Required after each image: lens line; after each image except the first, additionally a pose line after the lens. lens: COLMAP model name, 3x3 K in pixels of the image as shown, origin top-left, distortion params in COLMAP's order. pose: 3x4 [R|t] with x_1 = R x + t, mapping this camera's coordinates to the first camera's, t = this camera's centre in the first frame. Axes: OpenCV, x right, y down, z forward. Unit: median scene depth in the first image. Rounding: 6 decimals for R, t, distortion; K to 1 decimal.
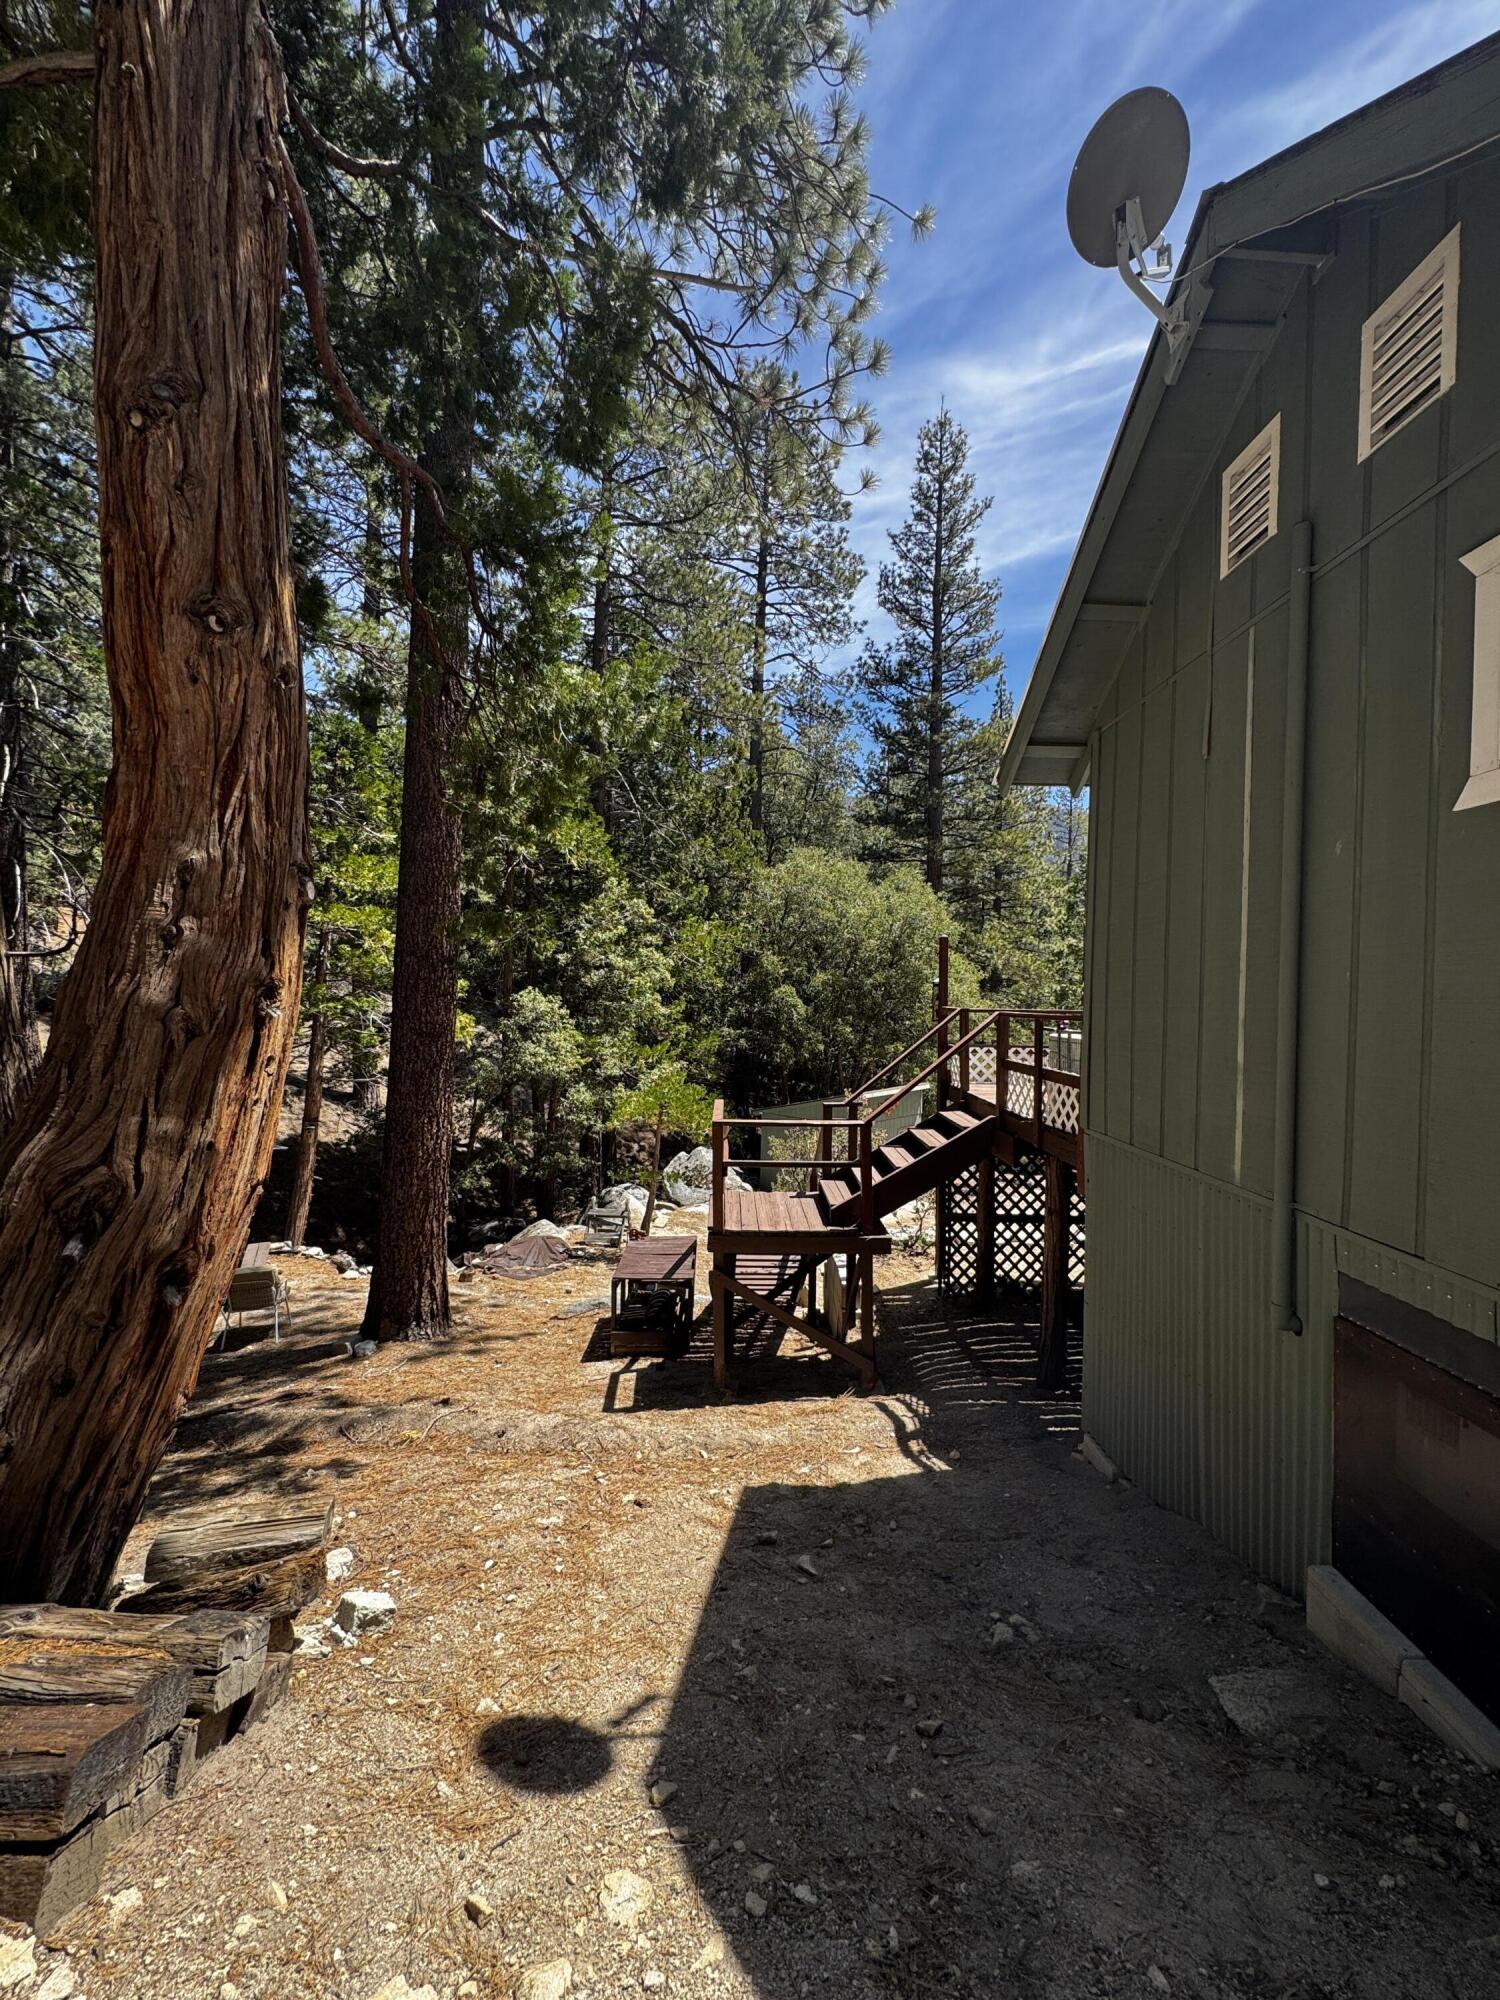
lens RADIAL K [[798.2, 0, 756.4], [0, 798.2, 999.2], [0, 0, 1]] dist [-0.007897, 0.000248]
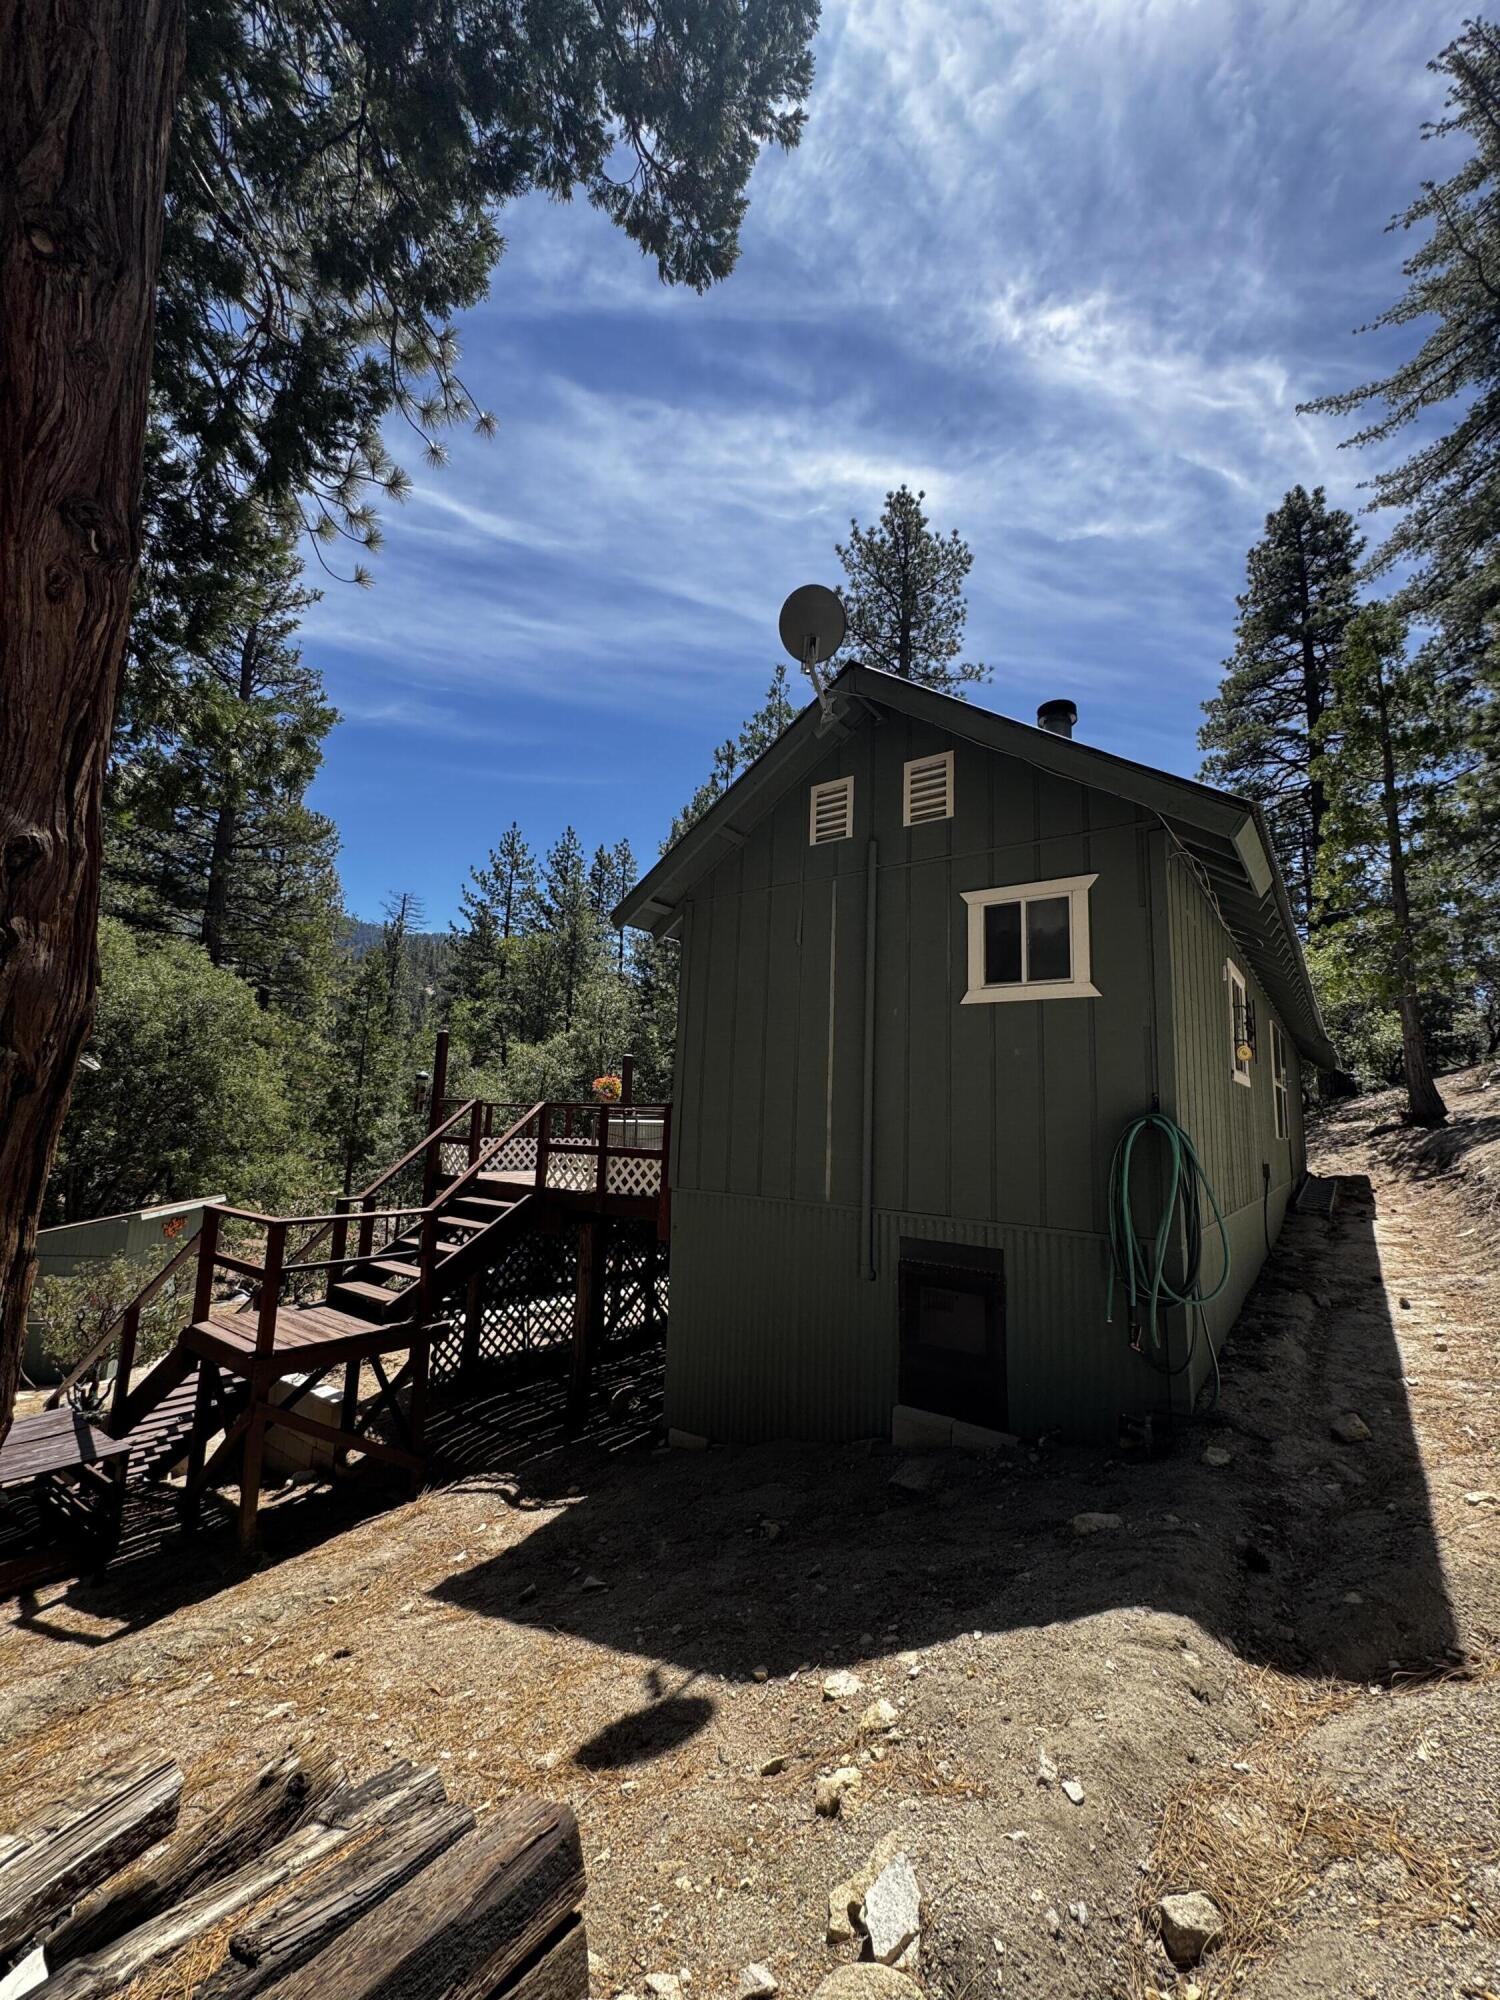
lens RADIAL K [[798.2, 0, 756.4], [0, 798.2, 999.2], [0, 0, 1]] dist [-0.007897, 0.000248]
pose [[0.600841, 0.122793, 0.789881, -0.596488], [-0.015436, 0.989729, -0.142119, 0.036619], [-0.799220, 0.073198, 0.596565, 0.062096]]
